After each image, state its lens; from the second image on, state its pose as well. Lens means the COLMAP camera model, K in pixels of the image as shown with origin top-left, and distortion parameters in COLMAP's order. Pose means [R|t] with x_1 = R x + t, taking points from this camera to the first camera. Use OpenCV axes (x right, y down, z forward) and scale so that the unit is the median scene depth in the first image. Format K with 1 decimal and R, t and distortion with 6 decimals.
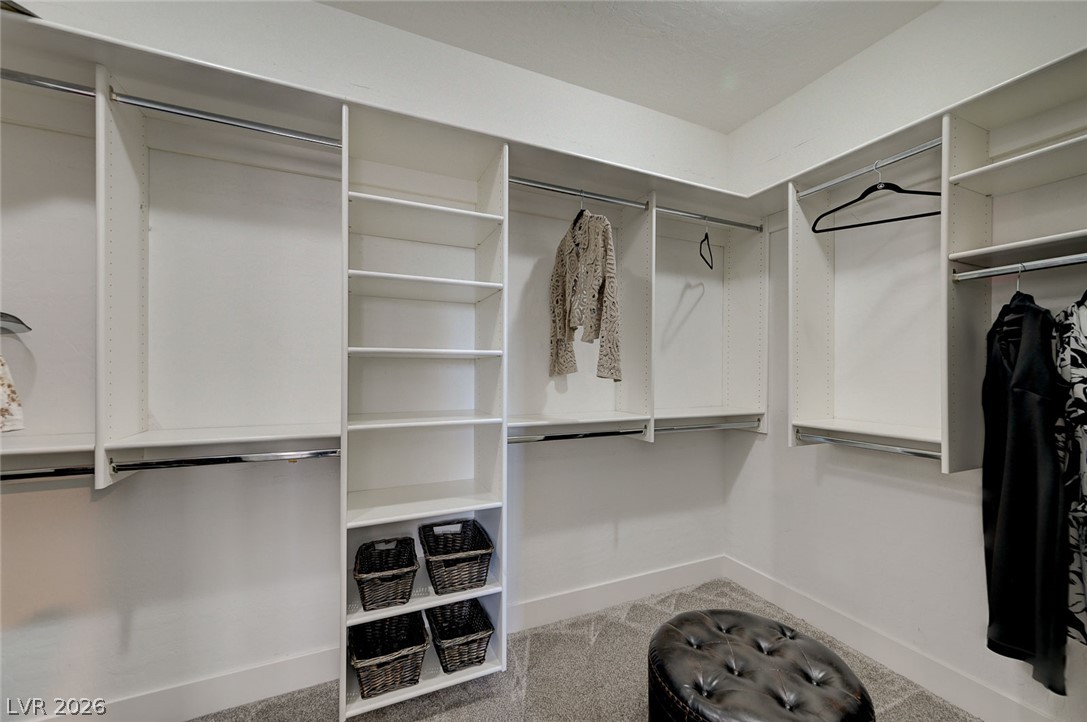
lens RADIAL K [[430.2, 0, 551.5], [0, 430.2, 373.5], [0, 0, 1]] dist [0.000671, 0.000044]
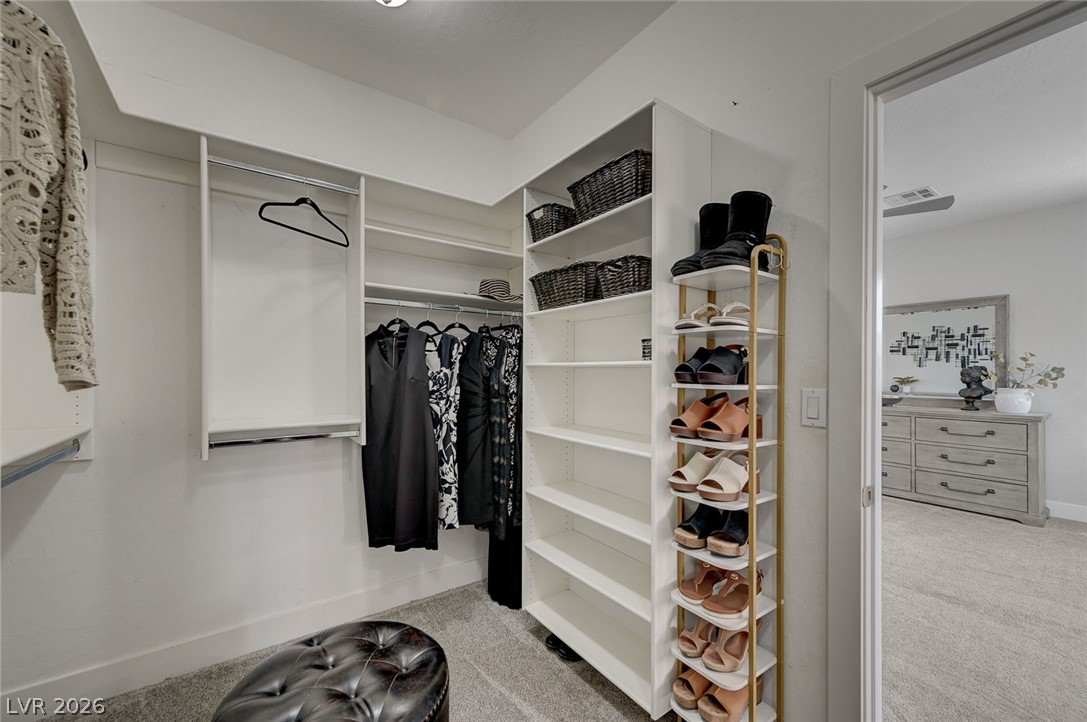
lens RADIAL K [[430.2, 0, 551.5], [0, 430.2, 373.5], [0, 0, 1]] dist [0.000671, 0.000044]
pose [[-0.202575, -0.011851, 0.979195, -0.438303], [0.008201, 0.999871, 0.013798, -0.001012], [-0.979232, 0.010826, -0.202452, 0.592188]]
